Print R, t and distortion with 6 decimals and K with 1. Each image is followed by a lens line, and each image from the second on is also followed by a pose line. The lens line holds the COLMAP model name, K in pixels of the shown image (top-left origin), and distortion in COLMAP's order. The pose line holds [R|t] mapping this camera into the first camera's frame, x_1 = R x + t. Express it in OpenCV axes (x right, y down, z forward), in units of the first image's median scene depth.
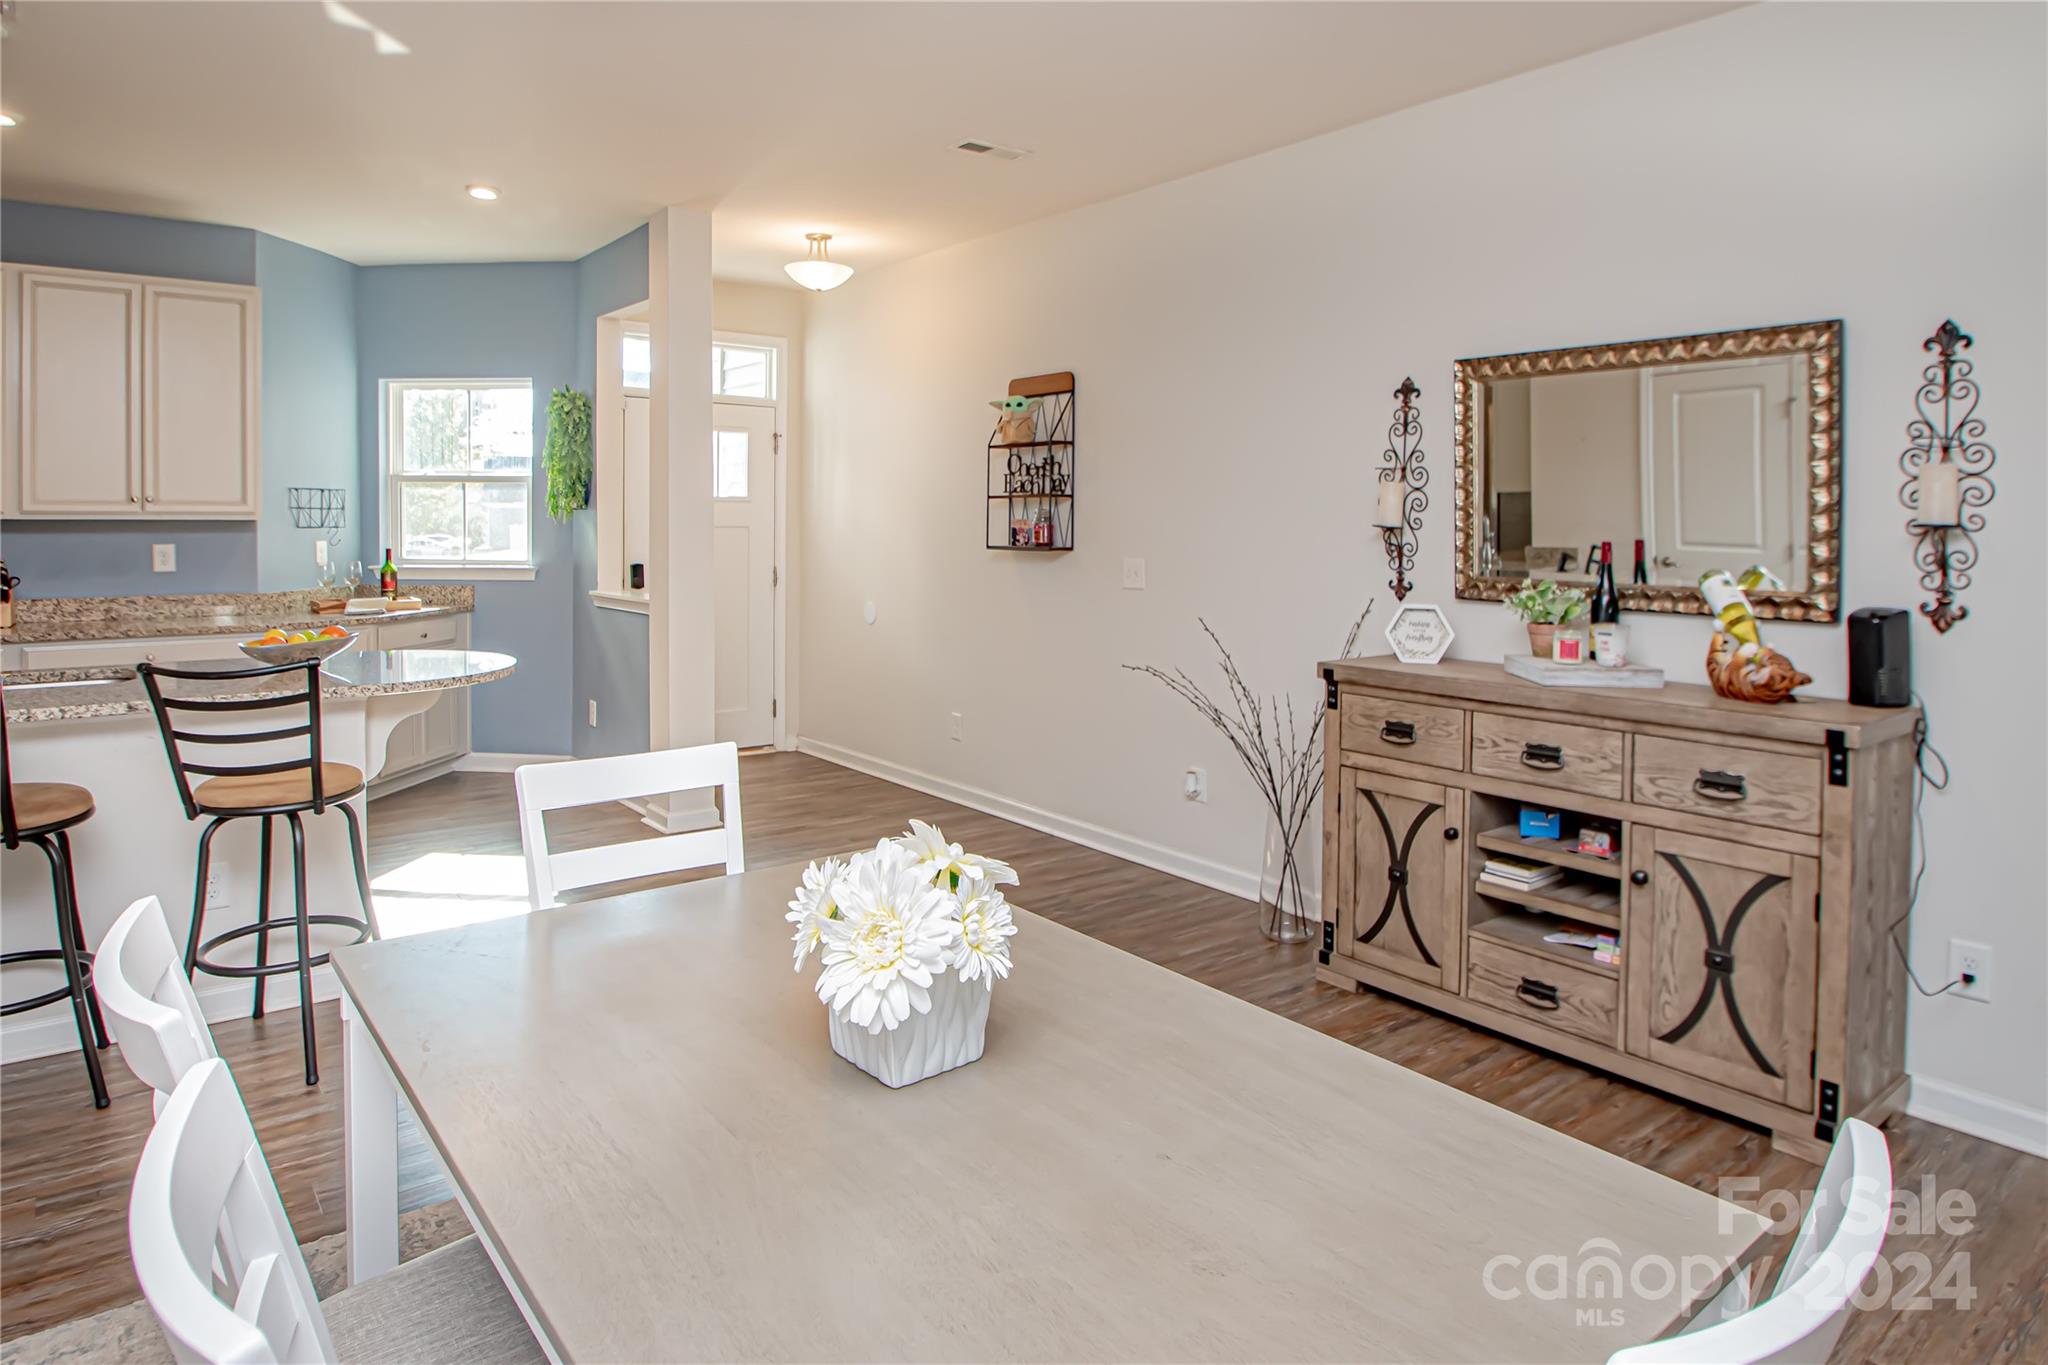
lens RADIAL K [[1233.7, 0, 947.3], [0, 1233.7, 547.5], [0, 0, 1]] dist [0.009212, -0.003992]
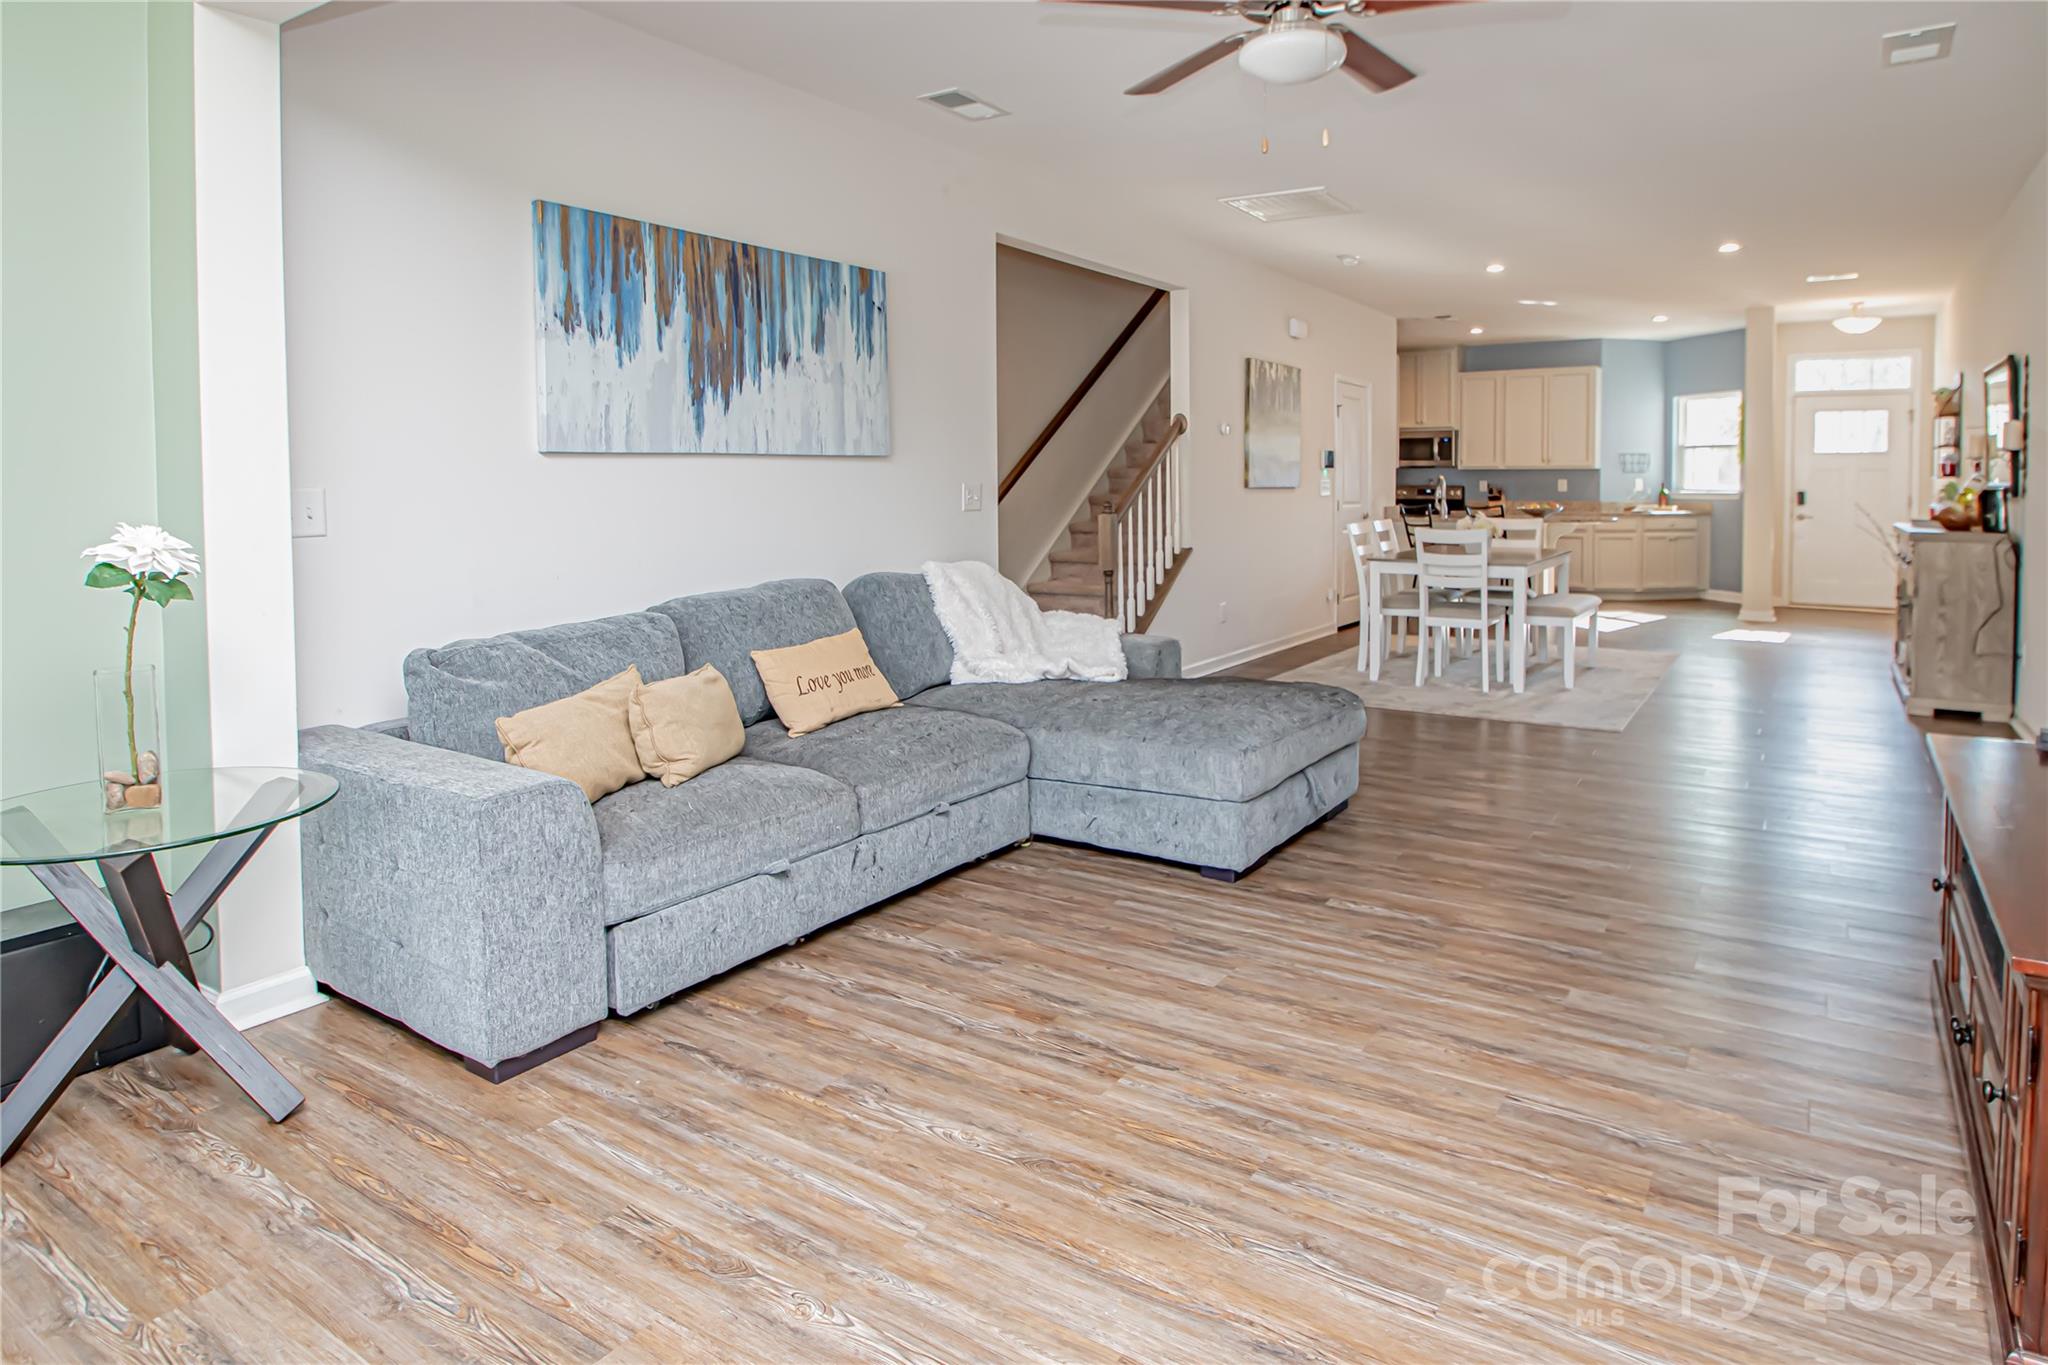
lens RADIAL K [[1223.9, 0, 962.9], [0, 1223.9, 530.1], [0, 0, 1]] dist [-0.014607, -0.002126]
pose [[0.316611, 0.028790, -0.948118, 1.088077], [-0.018375, 0.999538, 0.024215, 0.052649], [0.948377, 0.009755, 0.316994, -0.730494]]
